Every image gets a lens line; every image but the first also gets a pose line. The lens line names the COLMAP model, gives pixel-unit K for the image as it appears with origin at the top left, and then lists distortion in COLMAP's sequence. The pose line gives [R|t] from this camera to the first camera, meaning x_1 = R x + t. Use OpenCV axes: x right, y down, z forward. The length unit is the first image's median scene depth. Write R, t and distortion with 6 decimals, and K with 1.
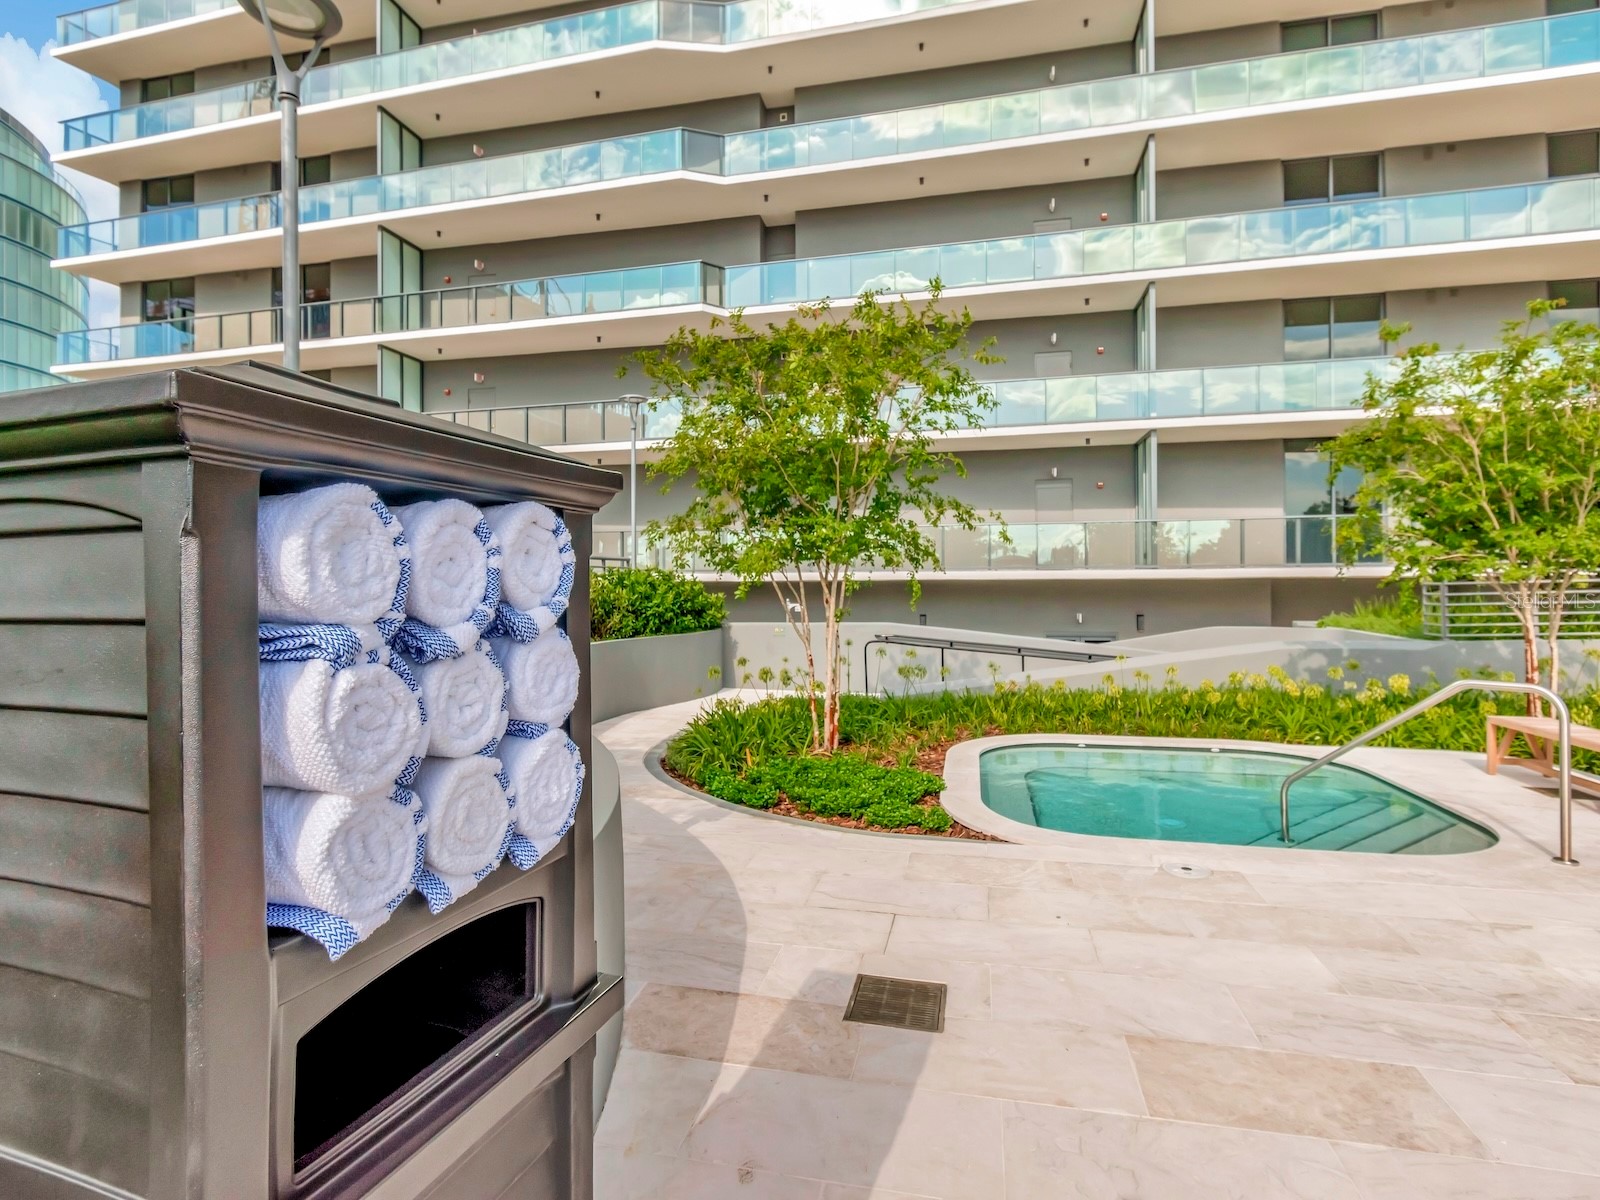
lens RADIAL K [[772.2, 0, 800.0], [0, 772.2, 600.0], [0, 0, 1]] dist [-0.000556, 0.000180]
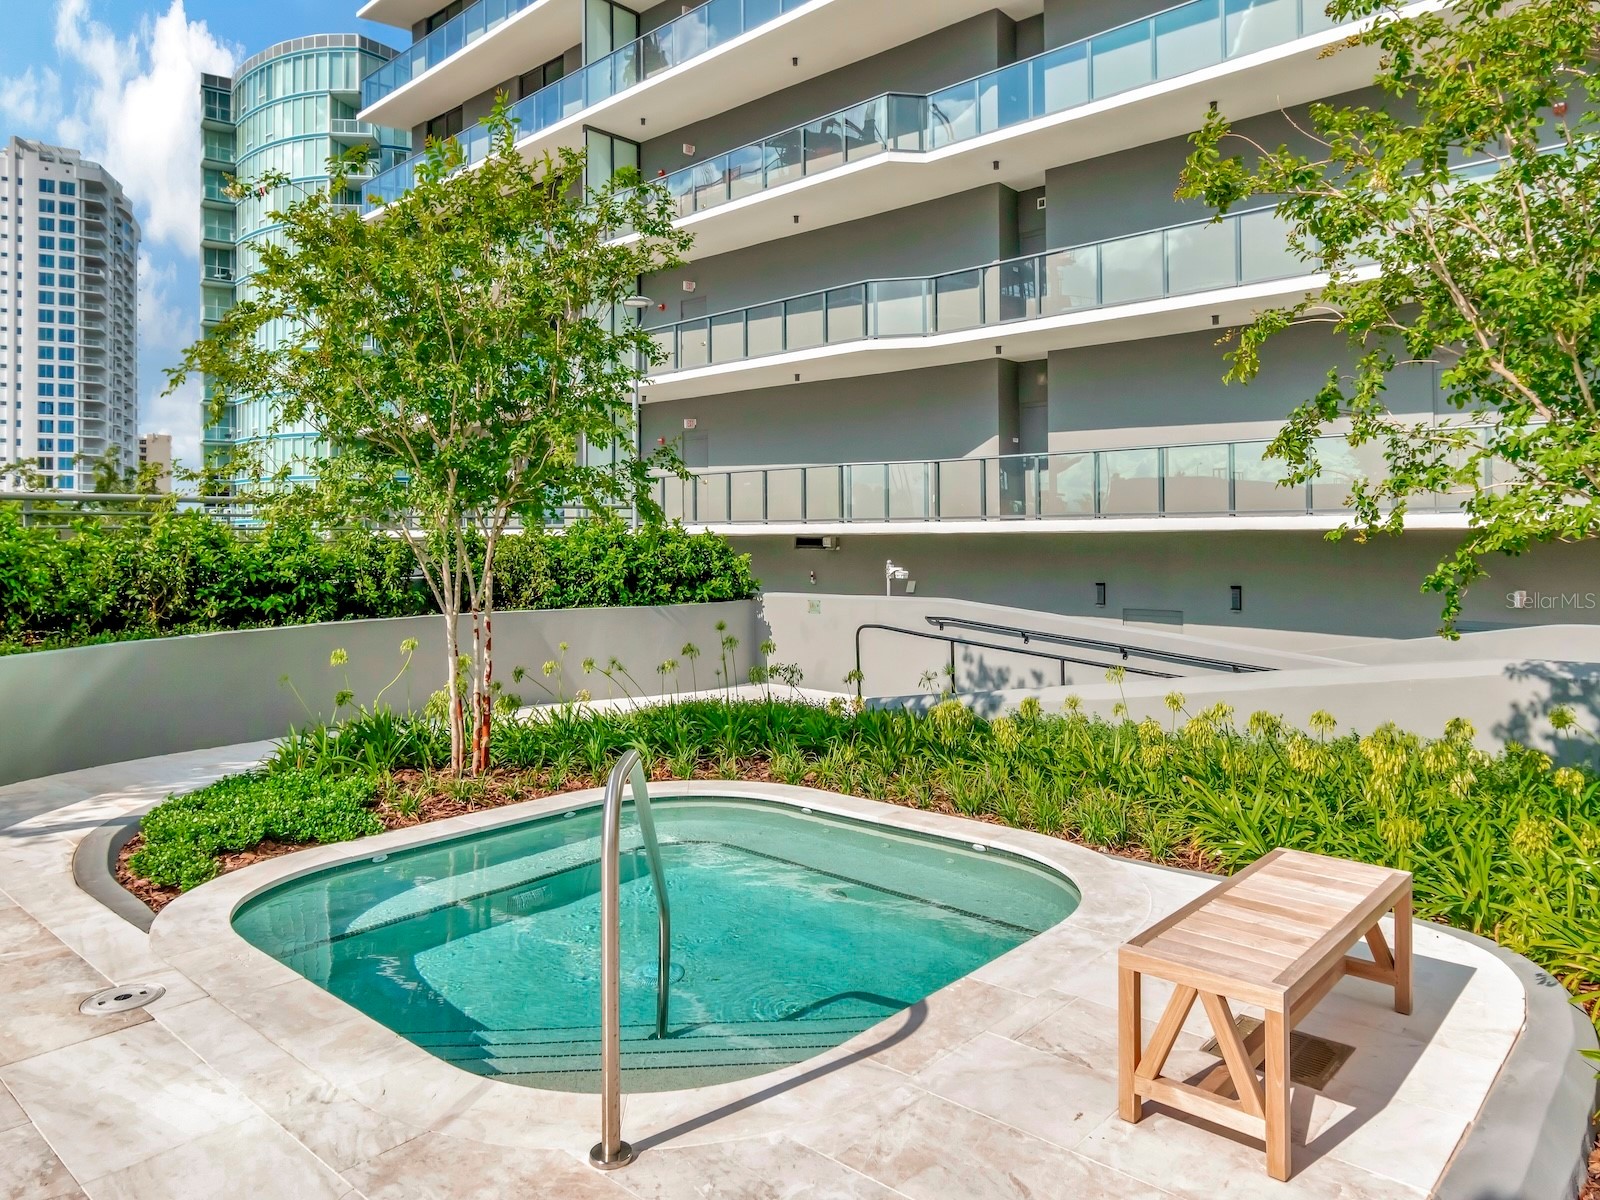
lens RADIAL K [[1028.2, 0, 800.0], [0, 1028.2, 600.0], [0, 0, 1]] dist [0.000240, 0.000032]
pose [[0.865090, 0.029188, -0.500767, 0.437311], [-0.005728, 0.998815, 0.048322, -0.011790], [0.501584, -0.038935, 0.864232, 0.163194]]
